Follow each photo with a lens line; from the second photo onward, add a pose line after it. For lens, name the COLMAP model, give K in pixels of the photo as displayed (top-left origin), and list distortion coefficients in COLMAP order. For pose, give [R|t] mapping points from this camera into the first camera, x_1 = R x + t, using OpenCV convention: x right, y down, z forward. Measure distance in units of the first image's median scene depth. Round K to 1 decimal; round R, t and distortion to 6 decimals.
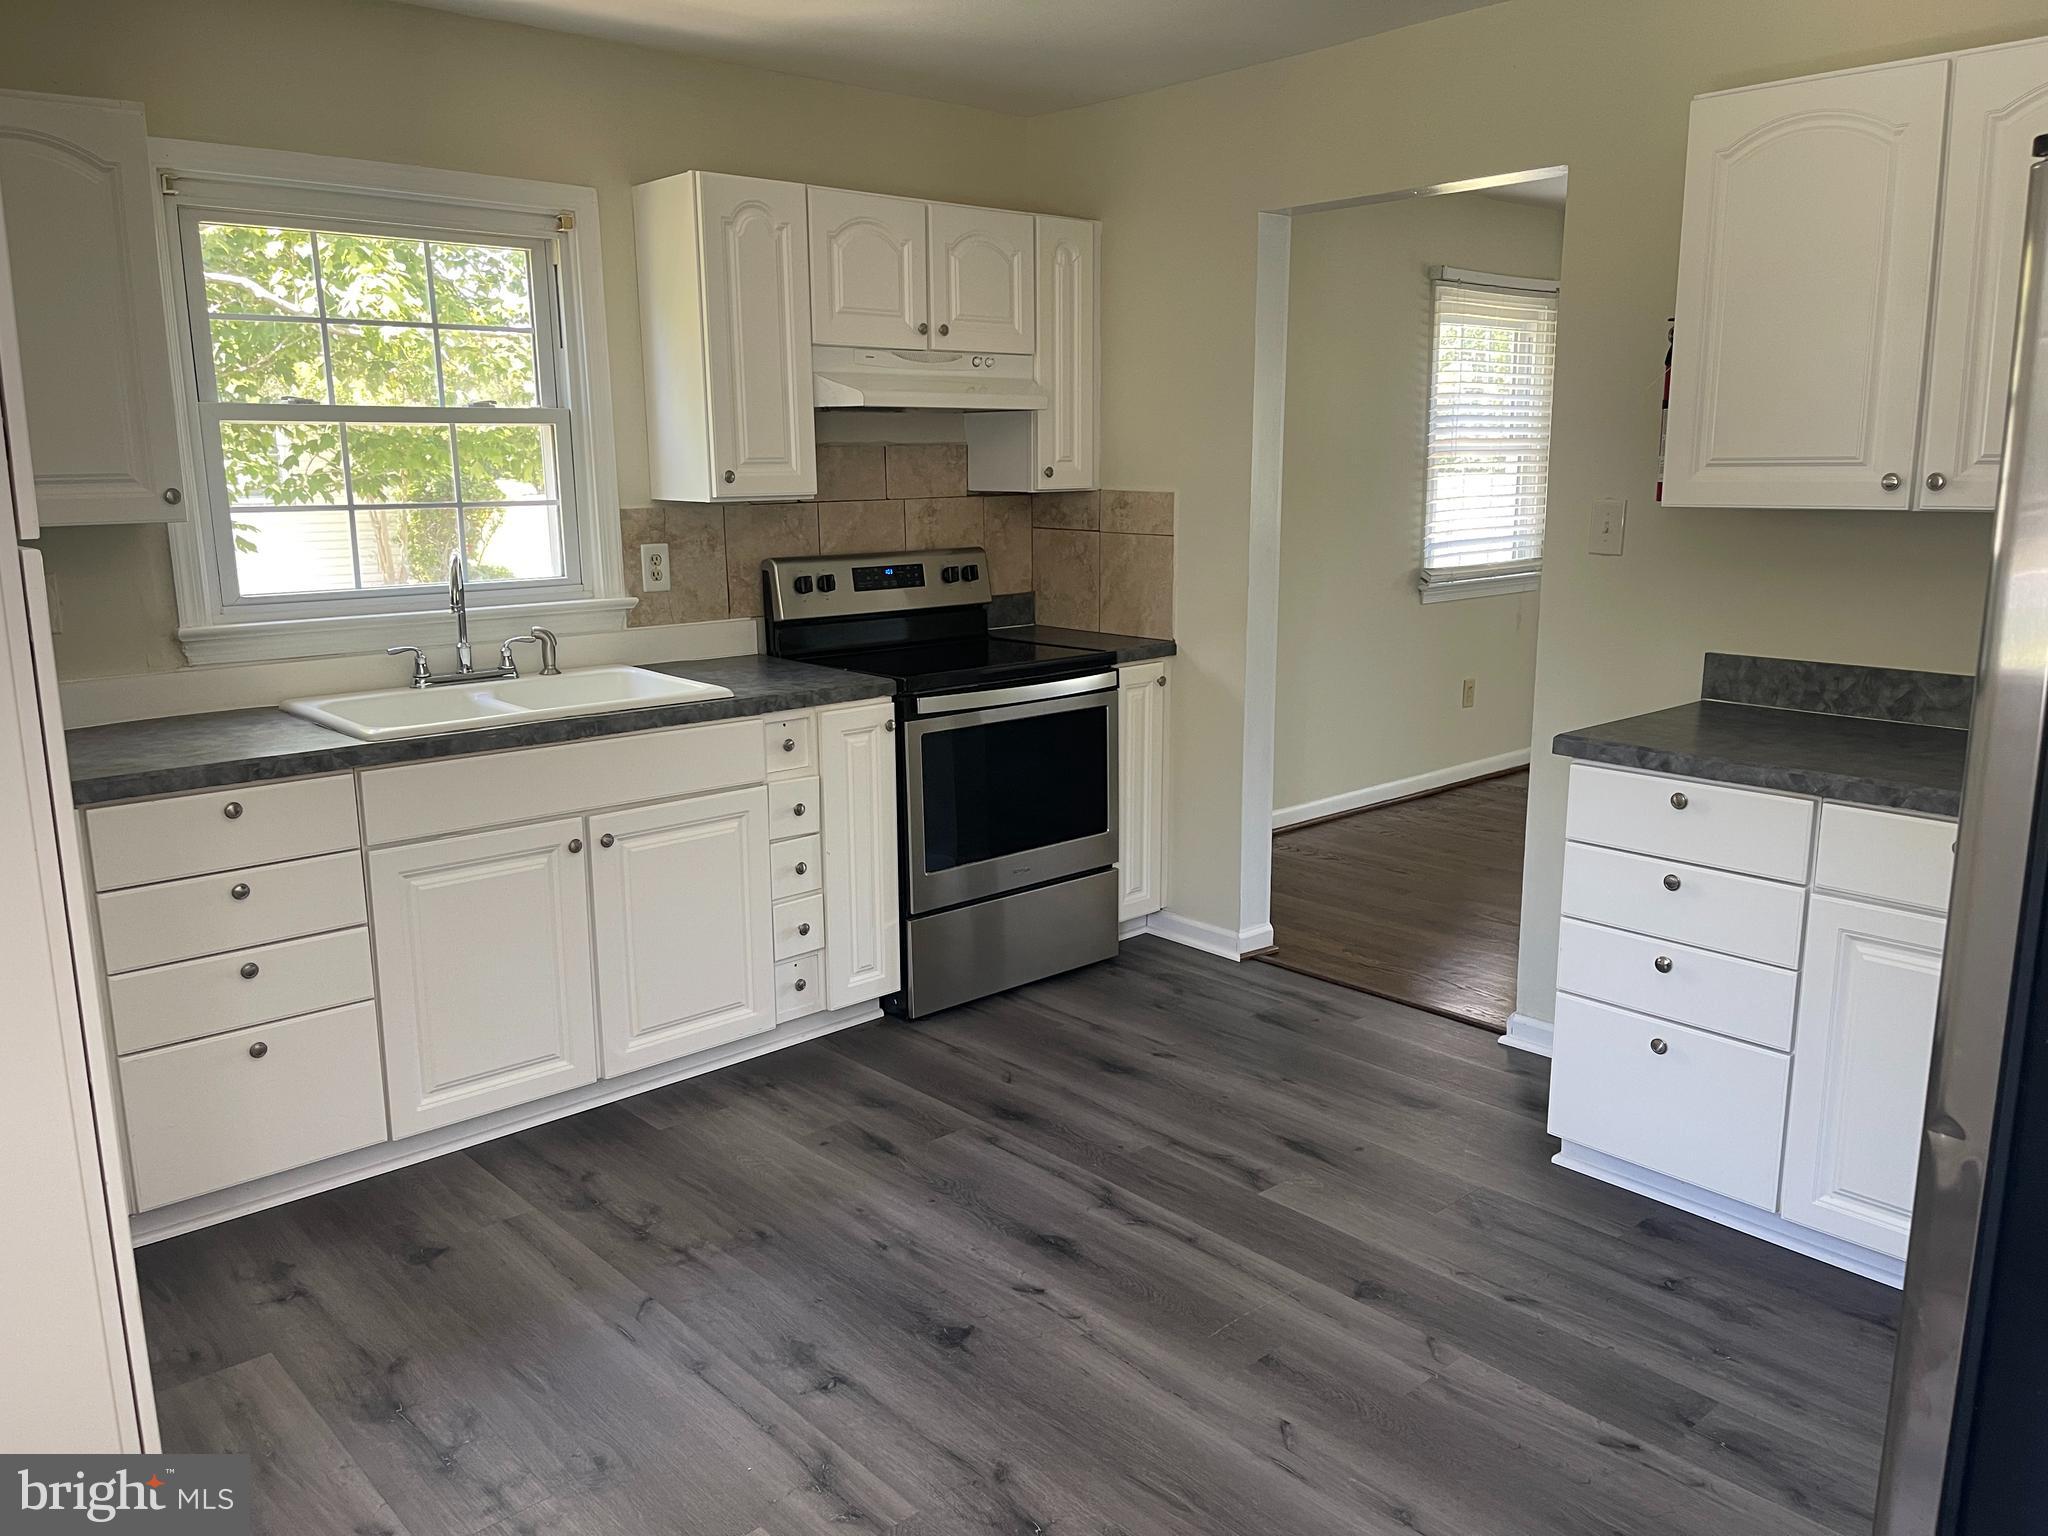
lens RADIAL K [[1559.7, 0, 1029.7], [0, 1559.7, 781.1], [0, 0, 1]] dist [0.094205, -0.138744]
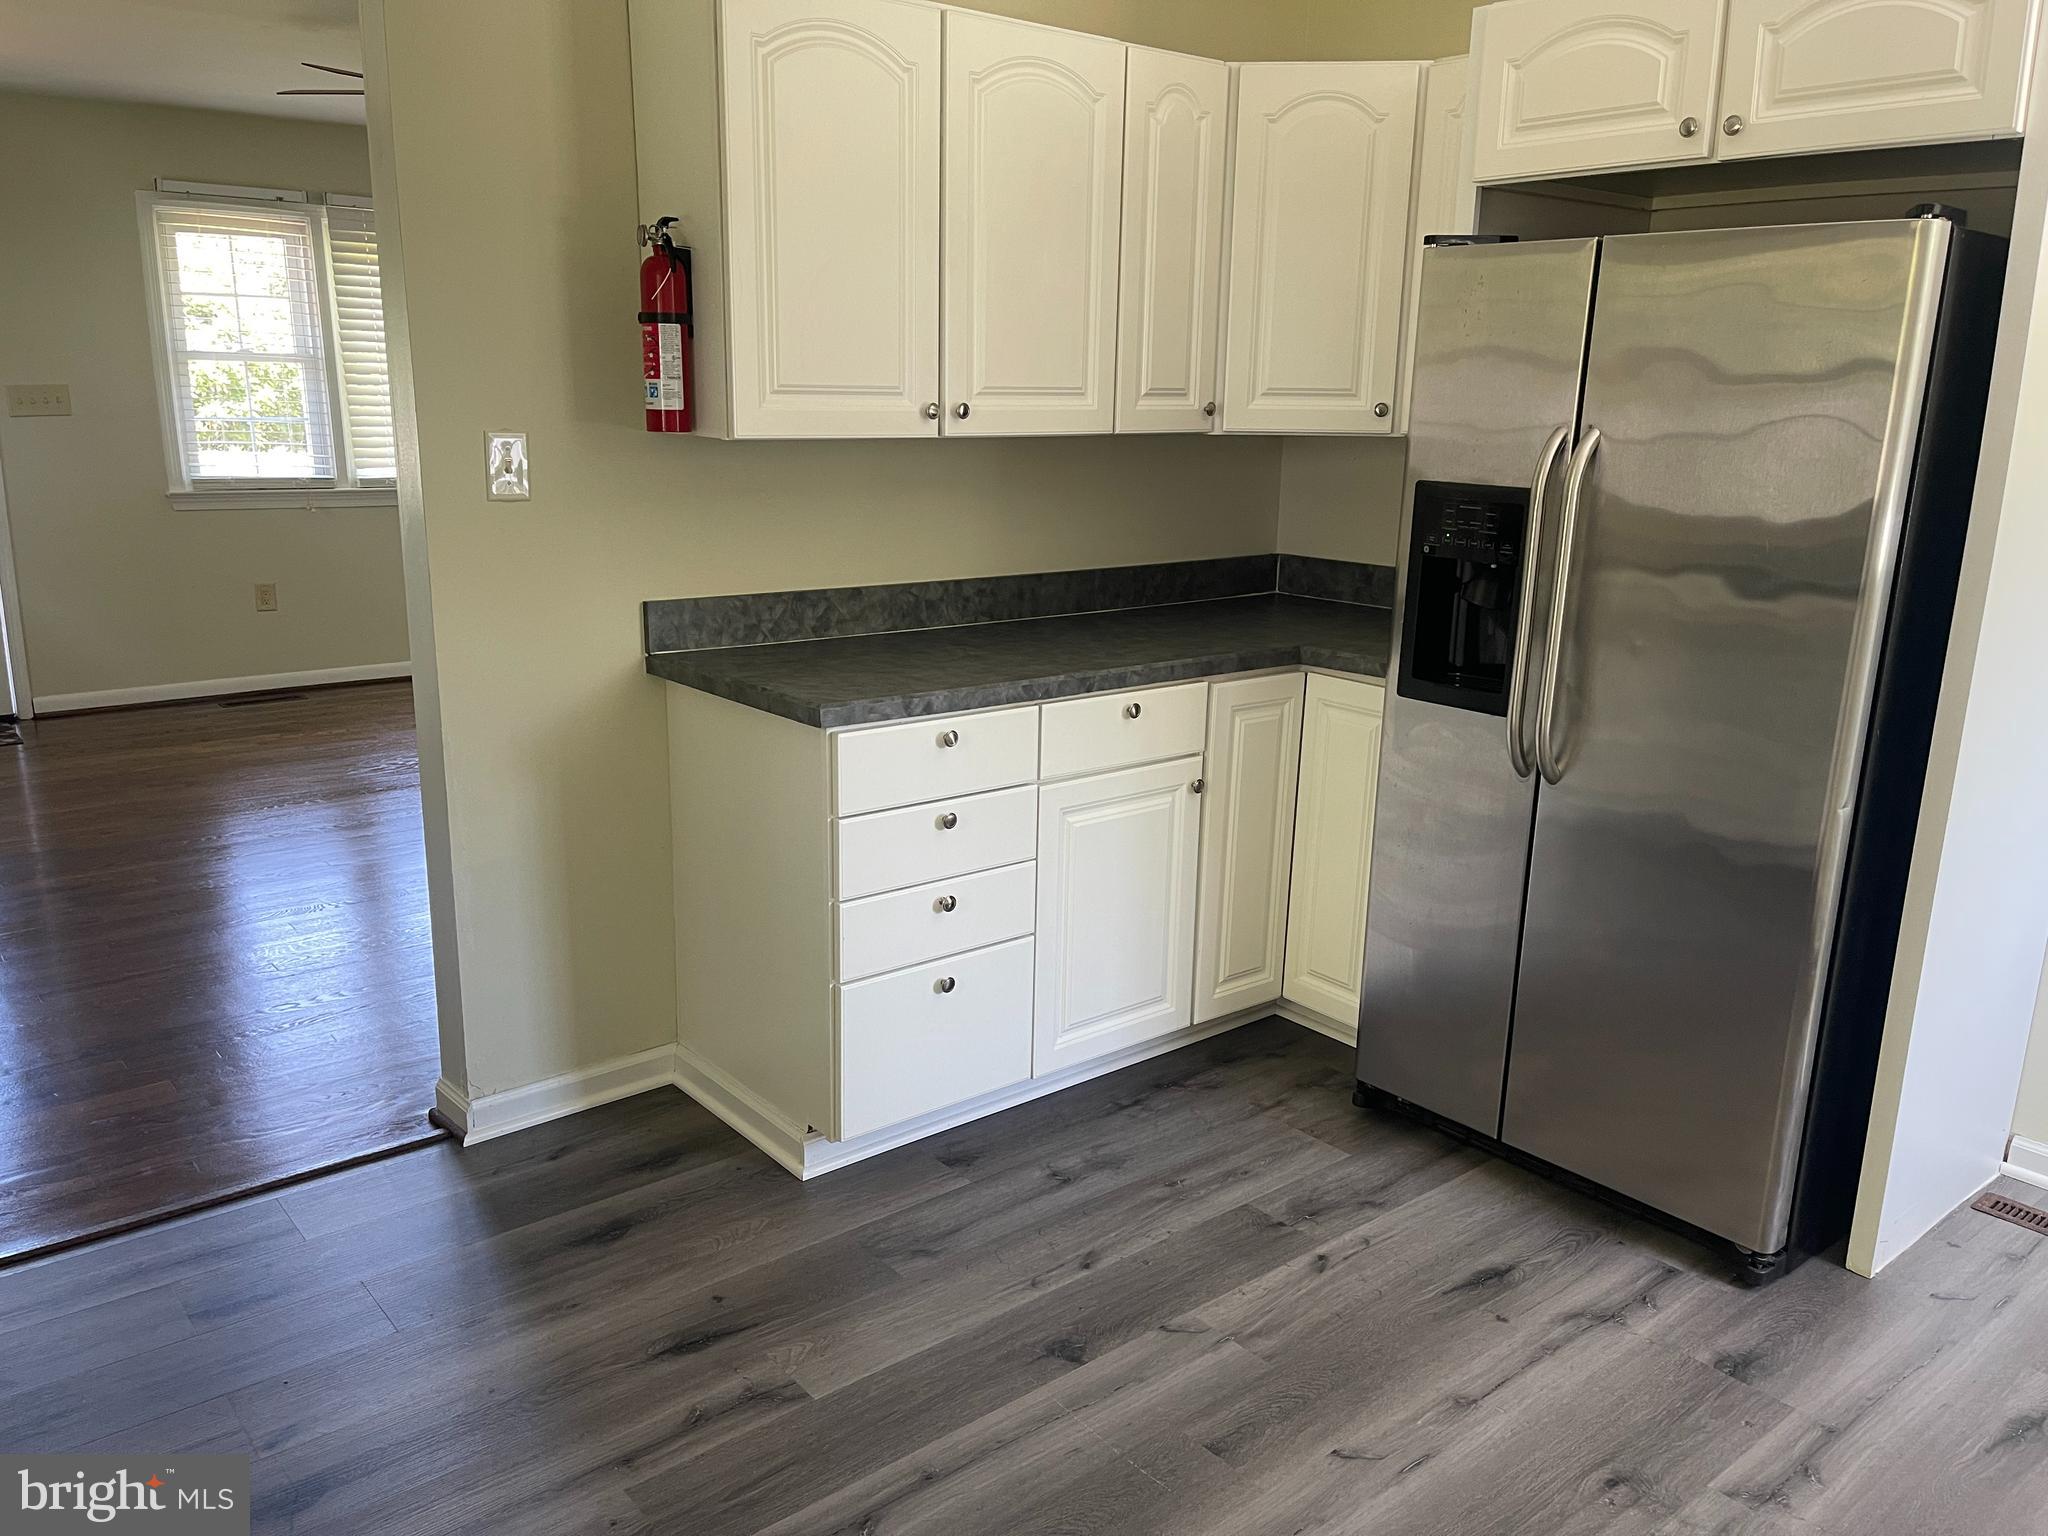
lens RADIAL K [[1559.7, 0, 1029.7], [0, 1559.7, 781.1], [0, 0, 1]] dist [0.094205, -0.138744]
pose [[0.032467, -0.236112, 0.971183, -0.545103], [0.184844, 0.956352, 0.226327, -0.174604], [-0.982232, 0.172169, 0.074694, 0.883093]]
